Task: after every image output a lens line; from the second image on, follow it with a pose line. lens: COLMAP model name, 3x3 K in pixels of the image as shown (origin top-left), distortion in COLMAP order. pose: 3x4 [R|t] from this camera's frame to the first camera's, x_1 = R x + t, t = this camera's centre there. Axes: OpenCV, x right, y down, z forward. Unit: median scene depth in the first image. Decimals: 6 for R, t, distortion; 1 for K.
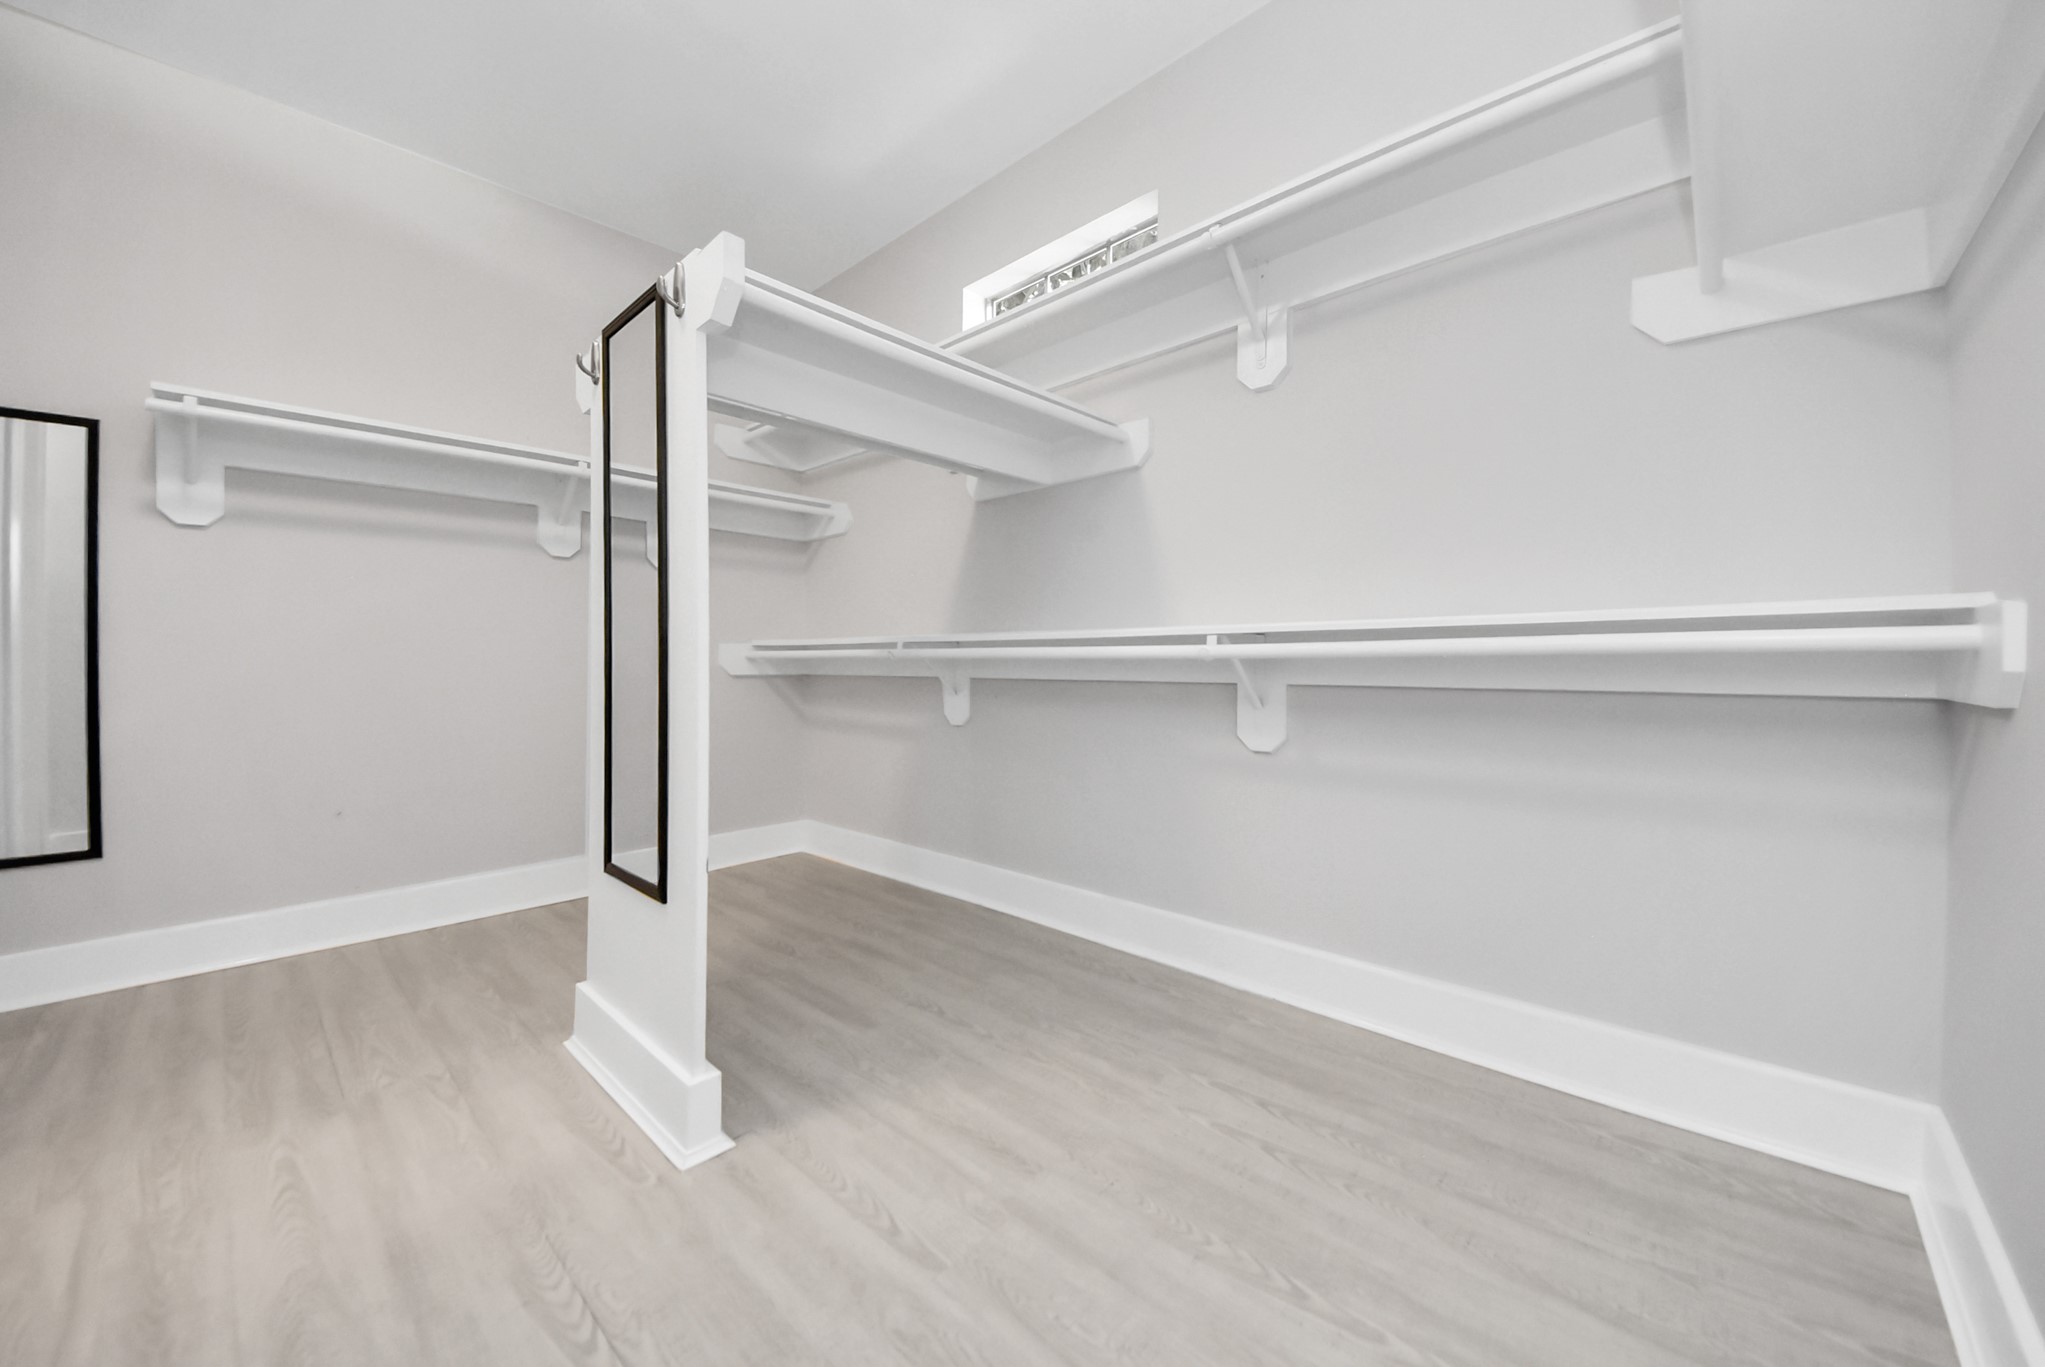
lens RADIAL K [[756.0, 0, 1025.5], [0, 756.0, 683.5], [0, 0, 1]] dist [0.024252, -0.011402]
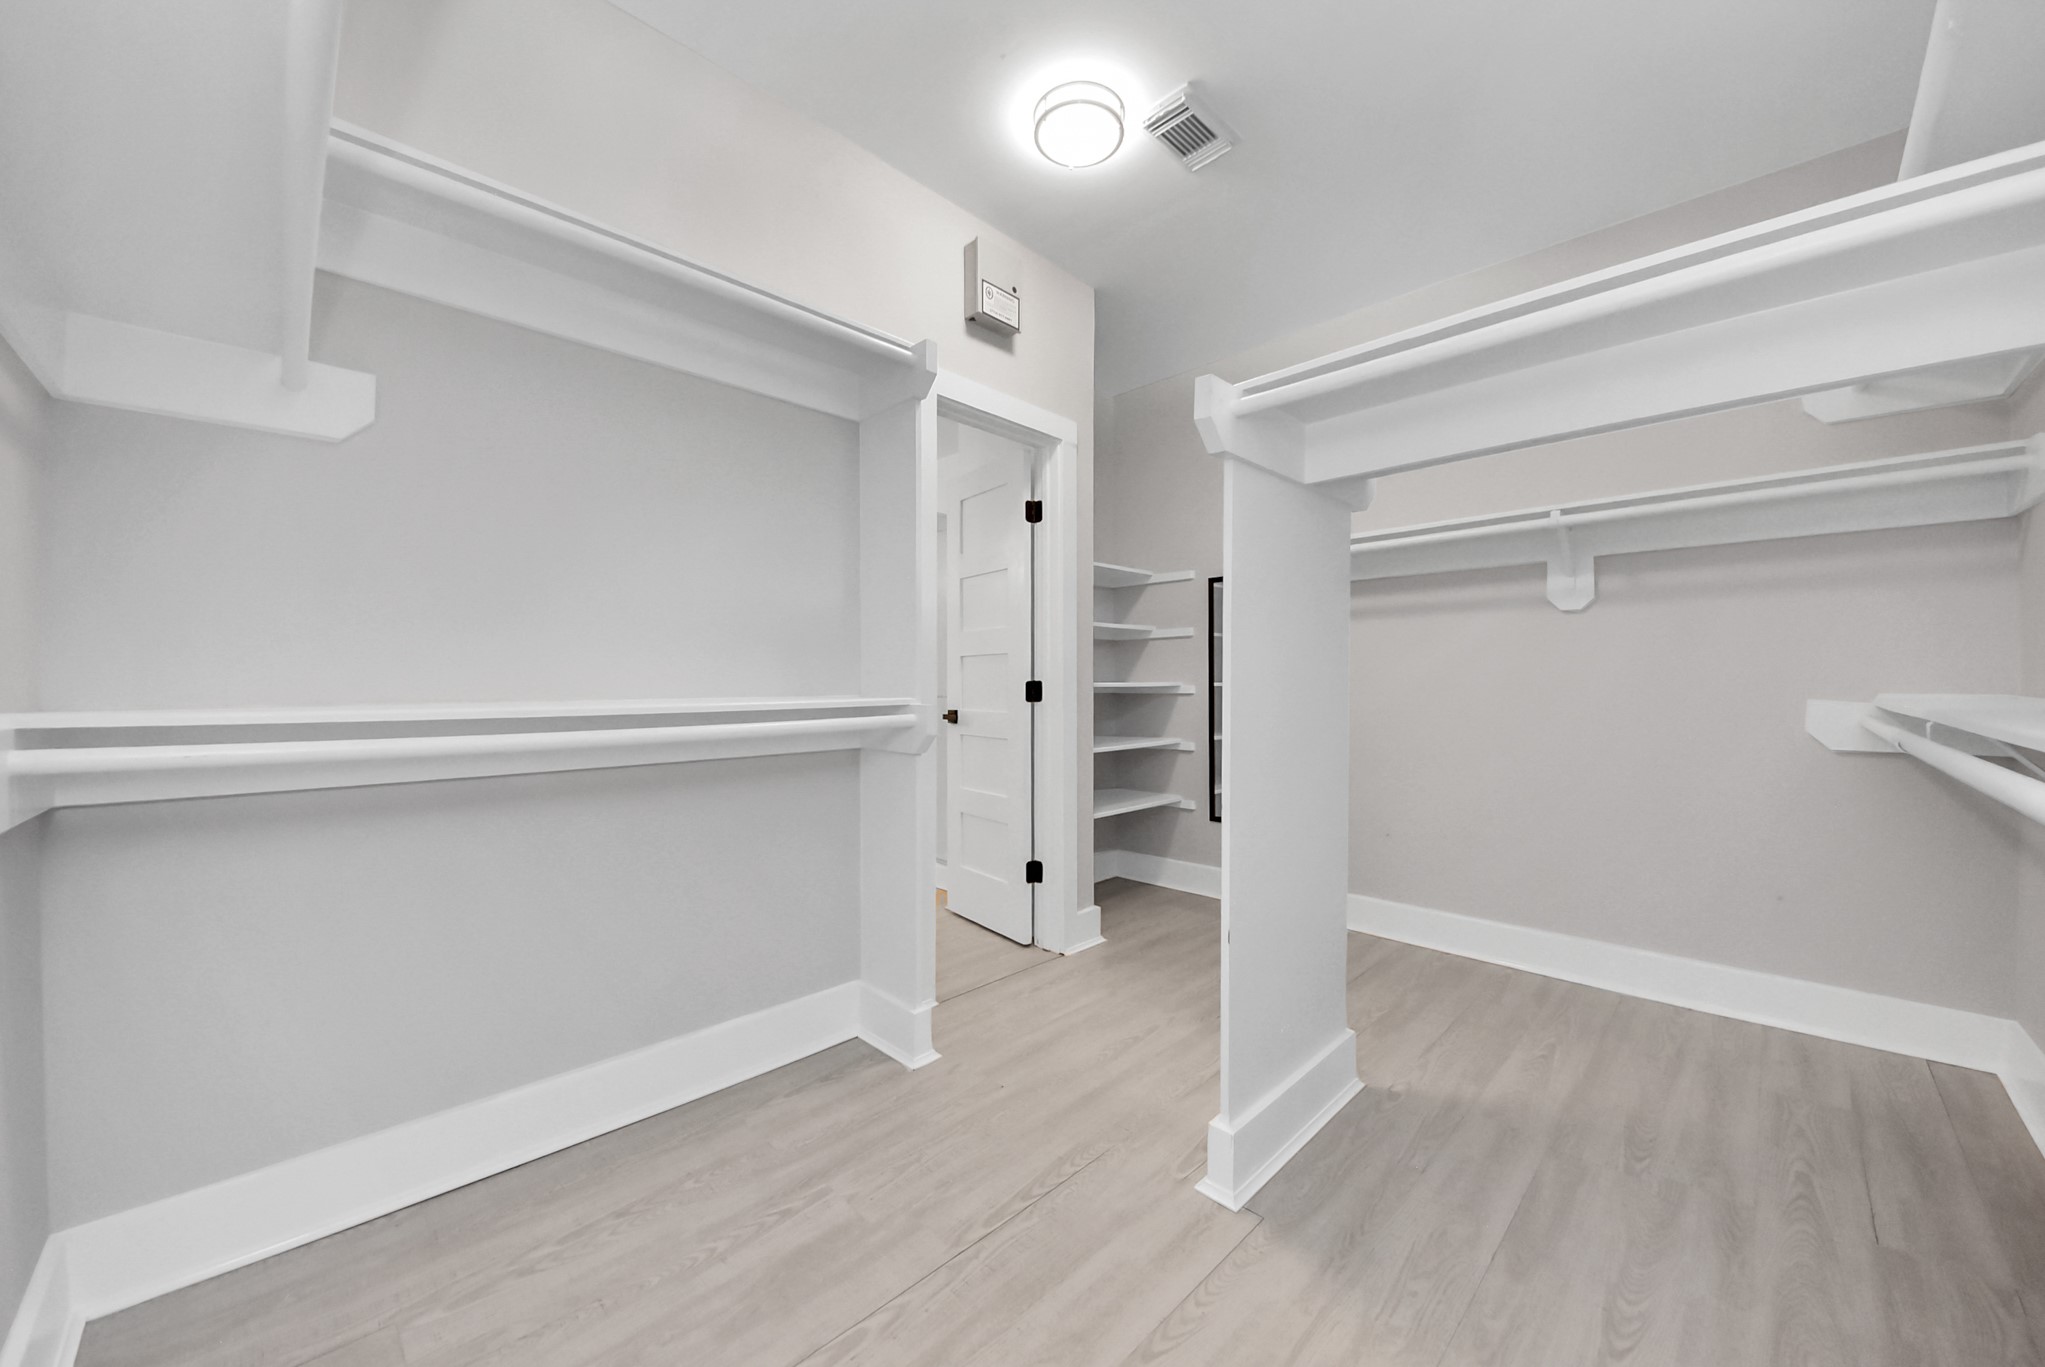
lens RADIAL K [[756.0, 0, 1025.5], [0, 756.0, 683.5], [0, 0, 1]] dist [0.024252, -0.011402]
pose [[-0.030296, -0.000745, -0.999541, 0.507239], [-0.018503, 0.999829, -0.000184, -0.093391], [0.999370, 0.018489, -0.030304, 0.525966]]
